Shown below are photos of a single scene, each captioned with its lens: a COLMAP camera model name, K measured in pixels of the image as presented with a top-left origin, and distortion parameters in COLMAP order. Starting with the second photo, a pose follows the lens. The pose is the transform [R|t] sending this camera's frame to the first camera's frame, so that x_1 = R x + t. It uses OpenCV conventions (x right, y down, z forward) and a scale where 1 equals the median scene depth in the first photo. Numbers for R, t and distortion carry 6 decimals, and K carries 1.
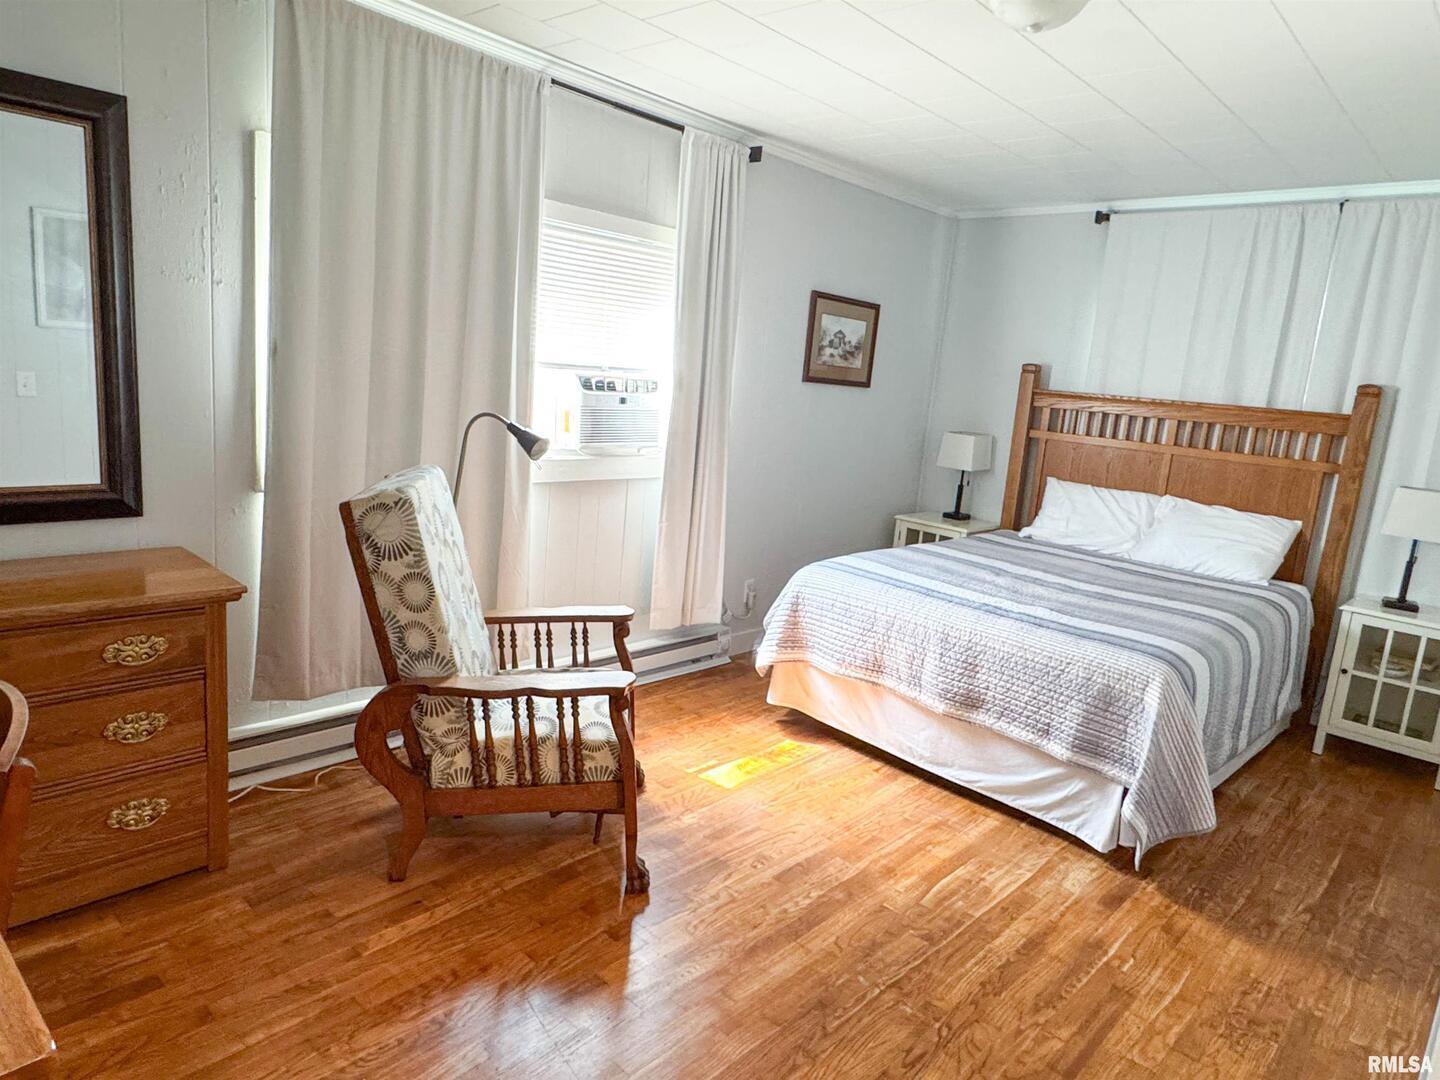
lens RADIAL K [[886.6, 0, 720.0], [0, 886.6, 540.0], [0, 0, 1]] dist [0.000824, 0.000601]
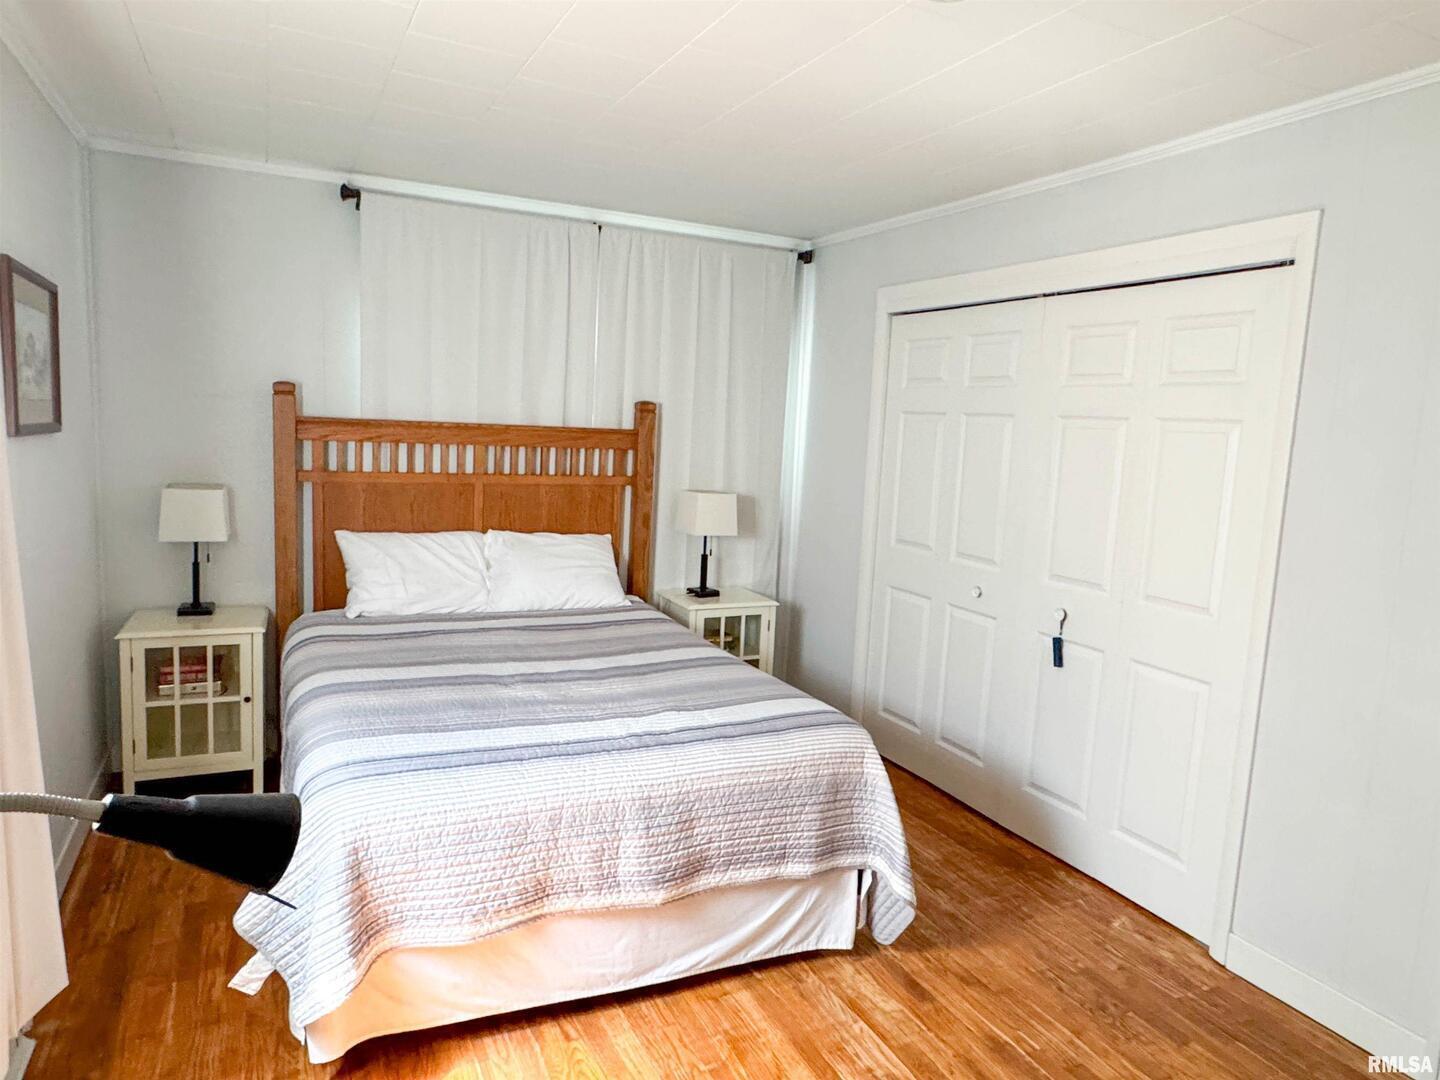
lens RADIAL K [[906.5, 0, 720.0], [0, 906.5, 540.0], [0, 0, 1]] dist [0.000781, -0.000391]
pose [[0.361520, -0.187657, 0.913284, -0.323506], [0.162714, 0.977202, 0.136381, -0.172002], [-0.918057, 0.099299, 0.383812, 0.600655]]
